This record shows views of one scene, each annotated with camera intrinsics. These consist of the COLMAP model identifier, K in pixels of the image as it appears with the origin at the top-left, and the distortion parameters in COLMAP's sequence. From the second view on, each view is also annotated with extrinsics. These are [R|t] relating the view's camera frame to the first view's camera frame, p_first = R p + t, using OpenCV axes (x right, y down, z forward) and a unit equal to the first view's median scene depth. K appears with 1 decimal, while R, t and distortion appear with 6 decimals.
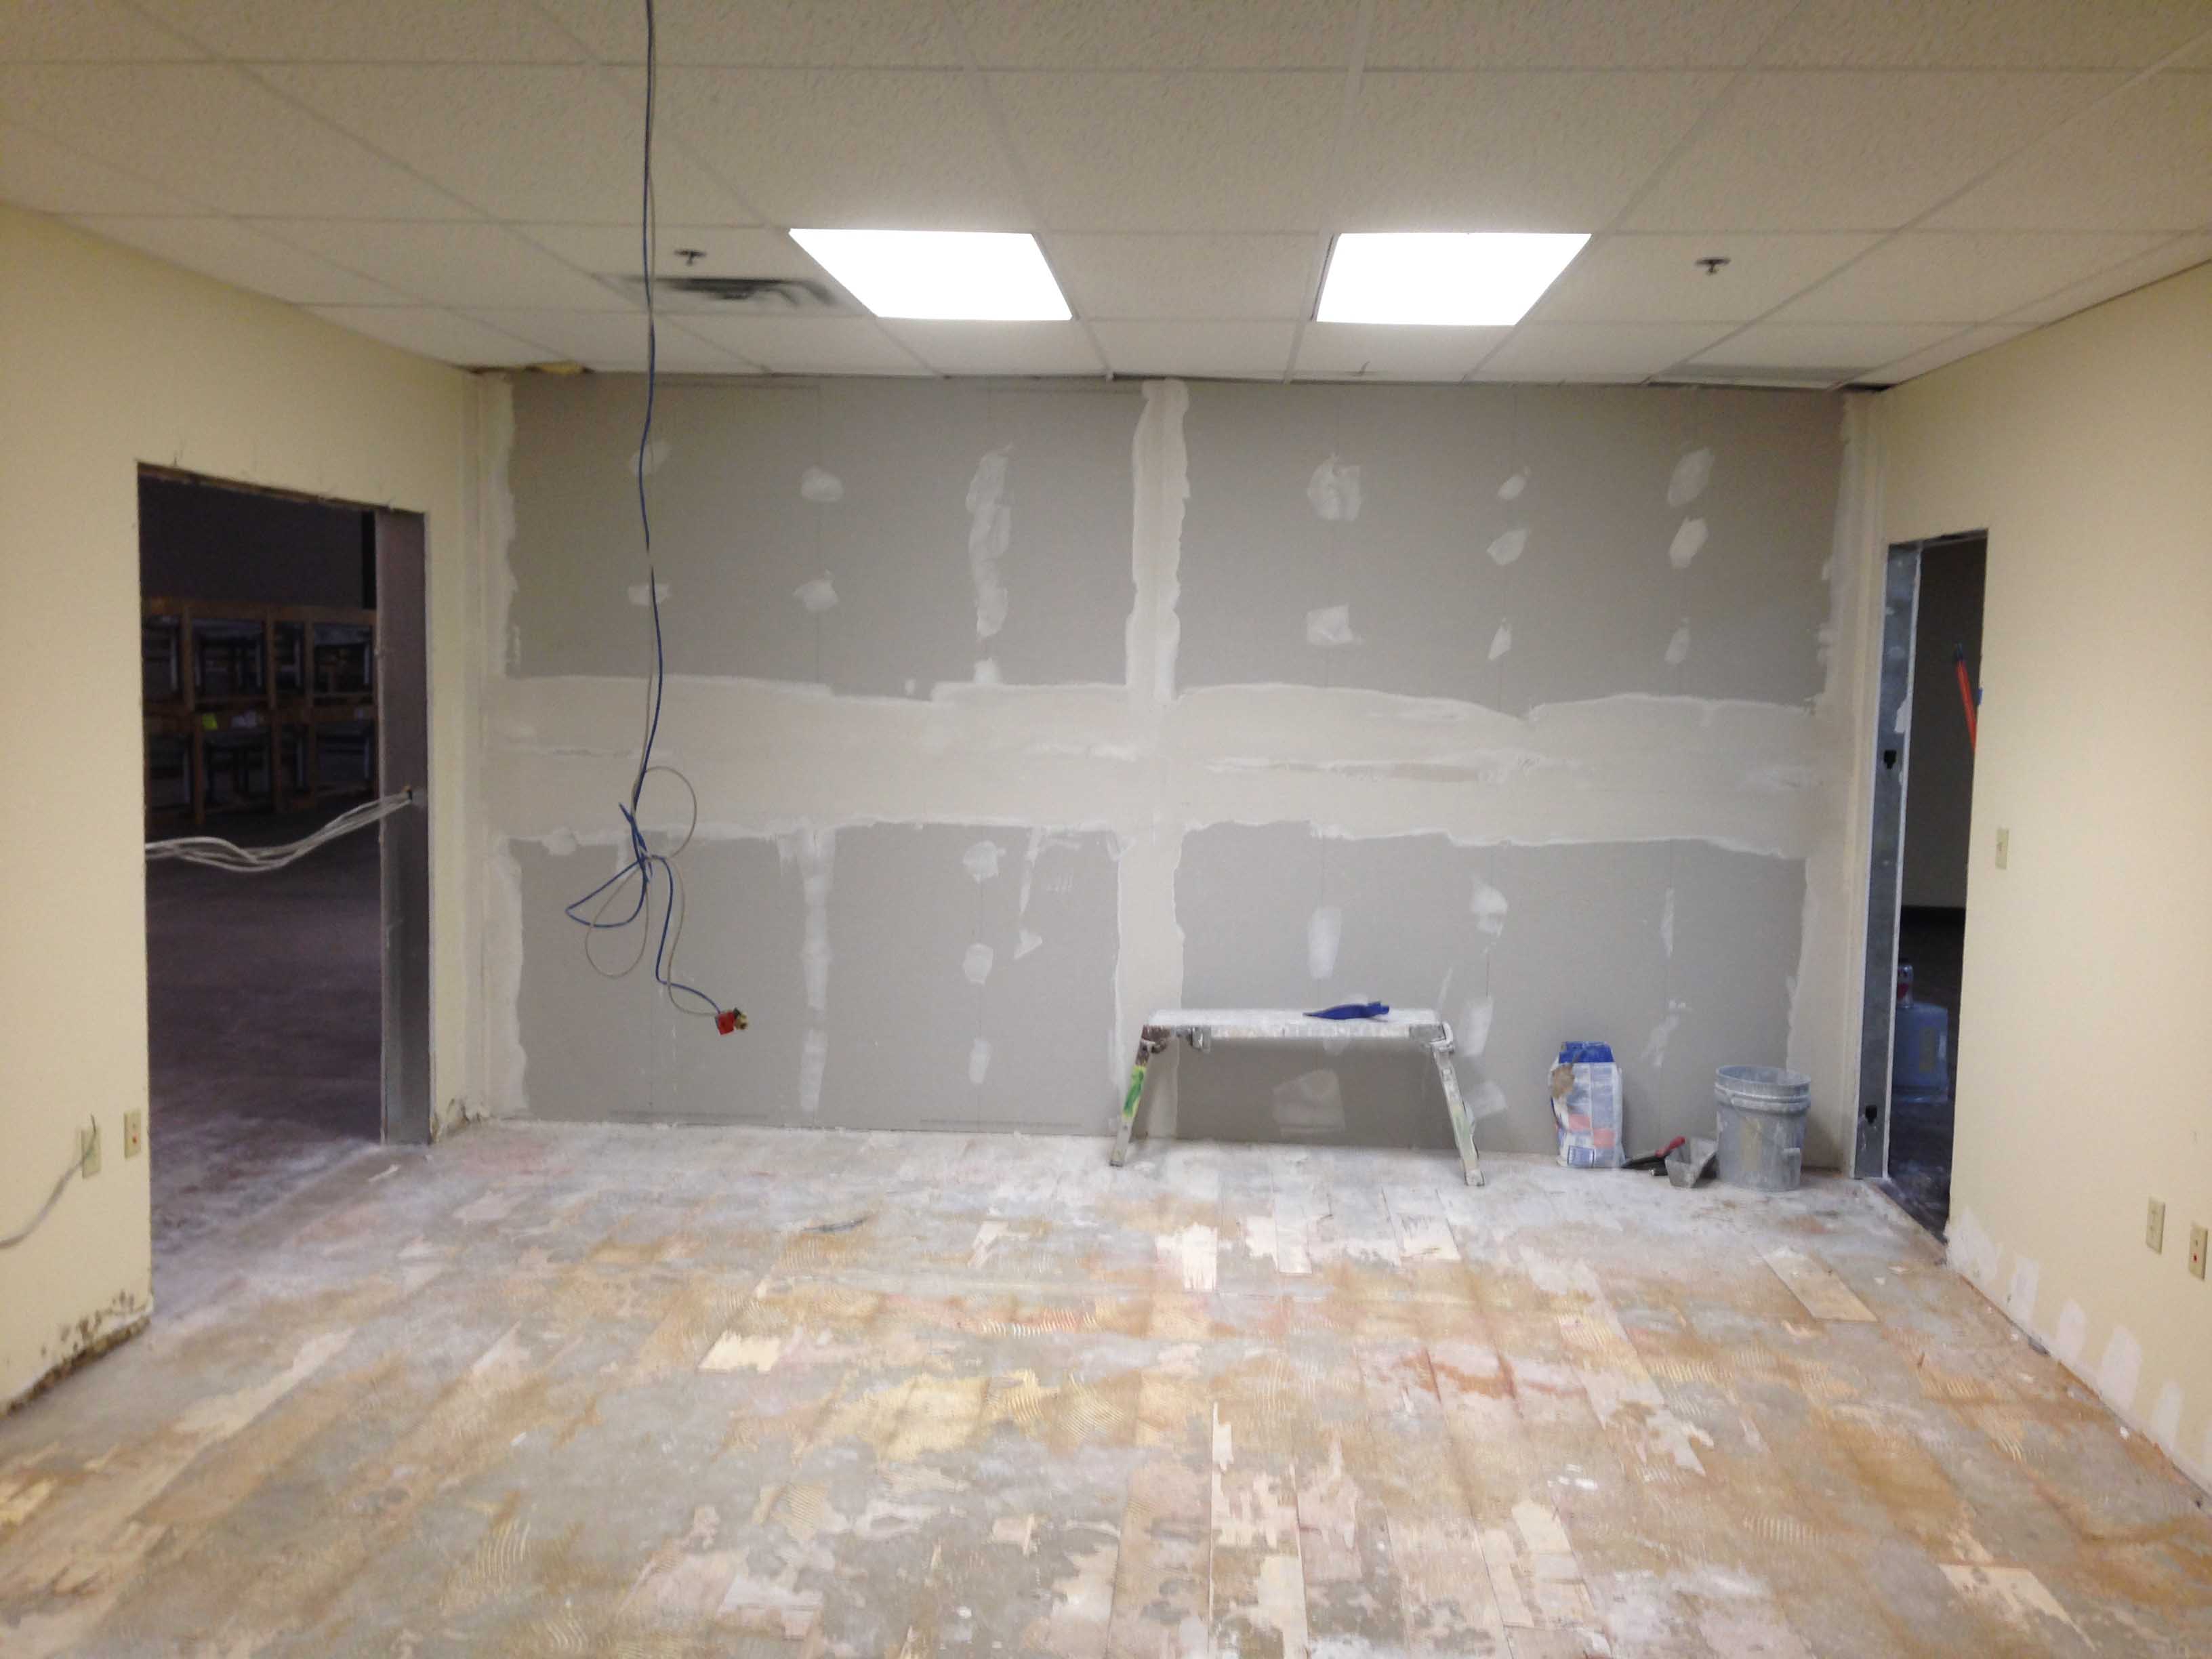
lens RADIAL K [[2038.8, 0, 1107.7], [0, 2038.8, 832.8], [0, 0, 1]] dist [0.021879, 0.000000]
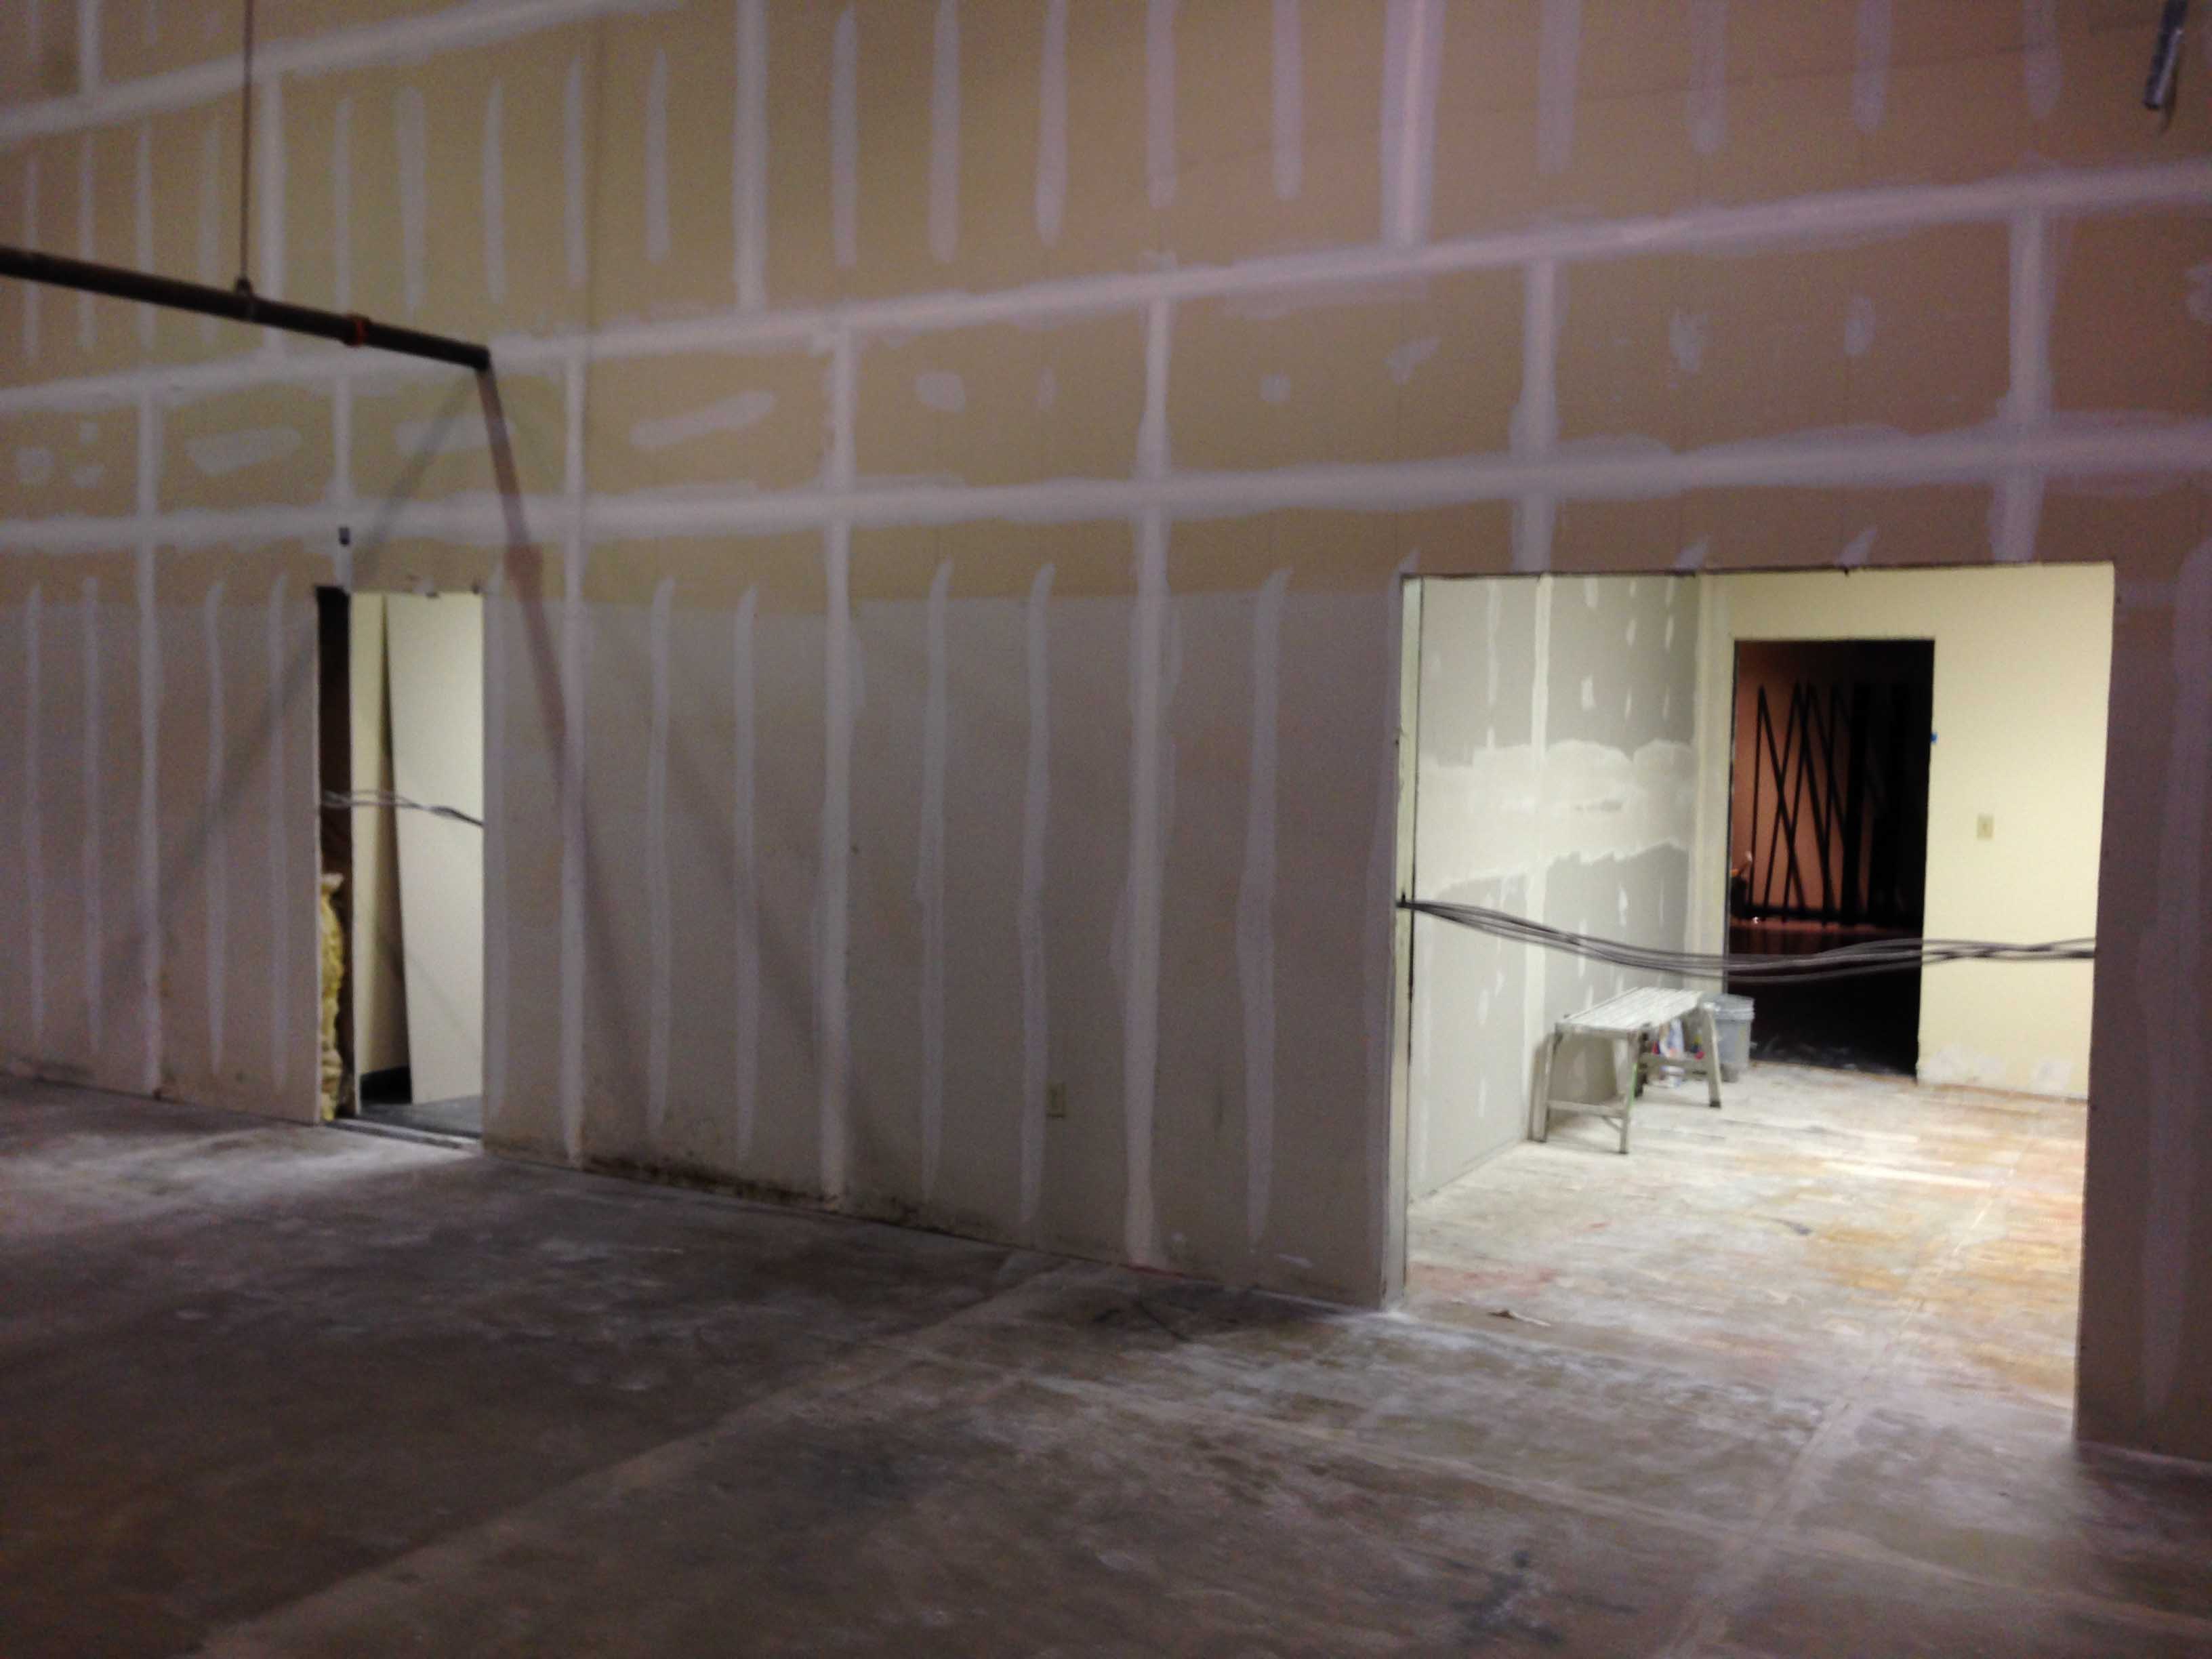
lens RADIAL K [[2038.8, 0, 1106.0], [0, 2038.8, 826.6], [0, 0, 1]] dist [0.021879, 0.000000]
pose [[0.463467, -0.067500, 0.883539, -1.243808], [0.073946, 0.996563, 0.037345, -0.097475], [-0.883023, 0.048026, 0.466866, 0.749811]]
